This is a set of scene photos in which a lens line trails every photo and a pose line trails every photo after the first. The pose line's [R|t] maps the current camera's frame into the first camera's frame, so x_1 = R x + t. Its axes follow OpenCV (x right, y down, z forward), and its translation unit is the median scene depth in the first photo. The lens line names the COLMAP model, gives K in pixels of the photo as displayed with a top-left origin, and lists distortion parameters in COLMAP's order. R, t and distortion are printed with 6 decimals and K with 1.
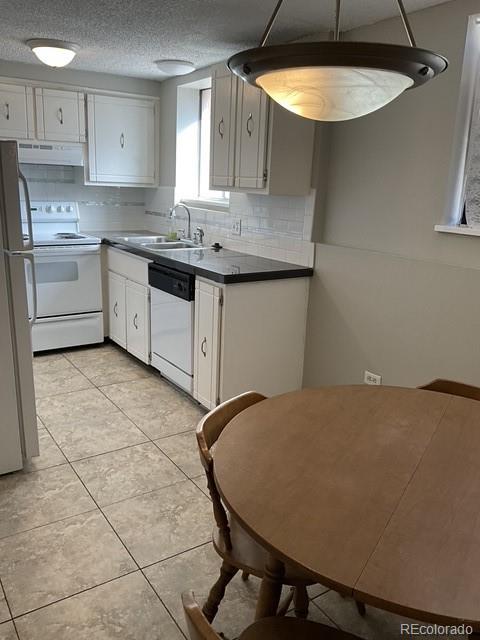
lens RADIAL K [[528.0, 0, 241.3], [0, 528.0, 317.9], [0, 0, 1]] dist [0.112620, -0.227616]
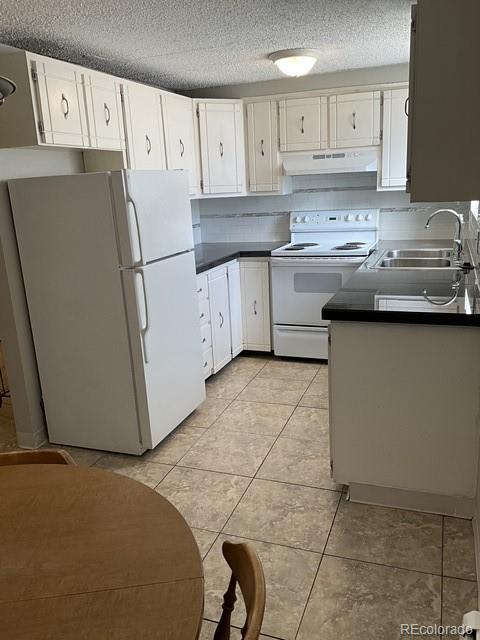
lens RADIAL K [[528.0, 0, 241.3], [0, 528.0, 317.9], [0, 0, 1]] dist [0.112620, -0.227616]
pose [[0.584868, 0.140749, -0.798824, 0.458304], [-0.134881, 0.987995, 0.075325, -0.095402], [0.799835, 0.063691, 0.596831, 0.375331]]
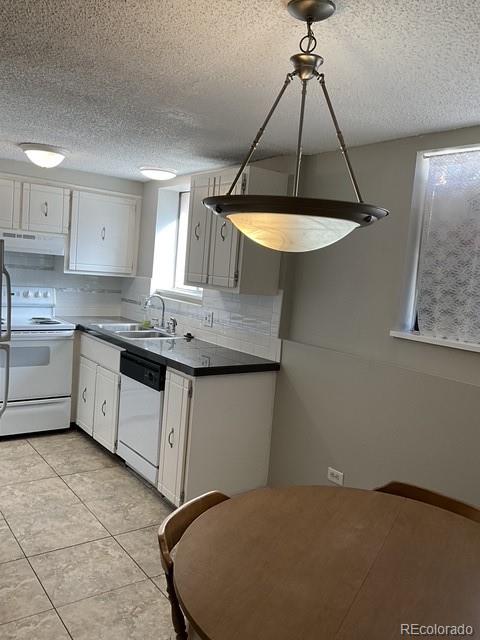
lens RADIAL K [[528.0, 0, 241.3], [0, 528.0, 317.9], [0, 0, 1]] dist [0.112620, -0.227616]
pose [[0.998067, 0.036865, 0.050030, 0.003678], [-0.028883, 0.987985, -0.151824, -0.020048], [-0.055026, 0.150086, 0.987141, -0.040346]]
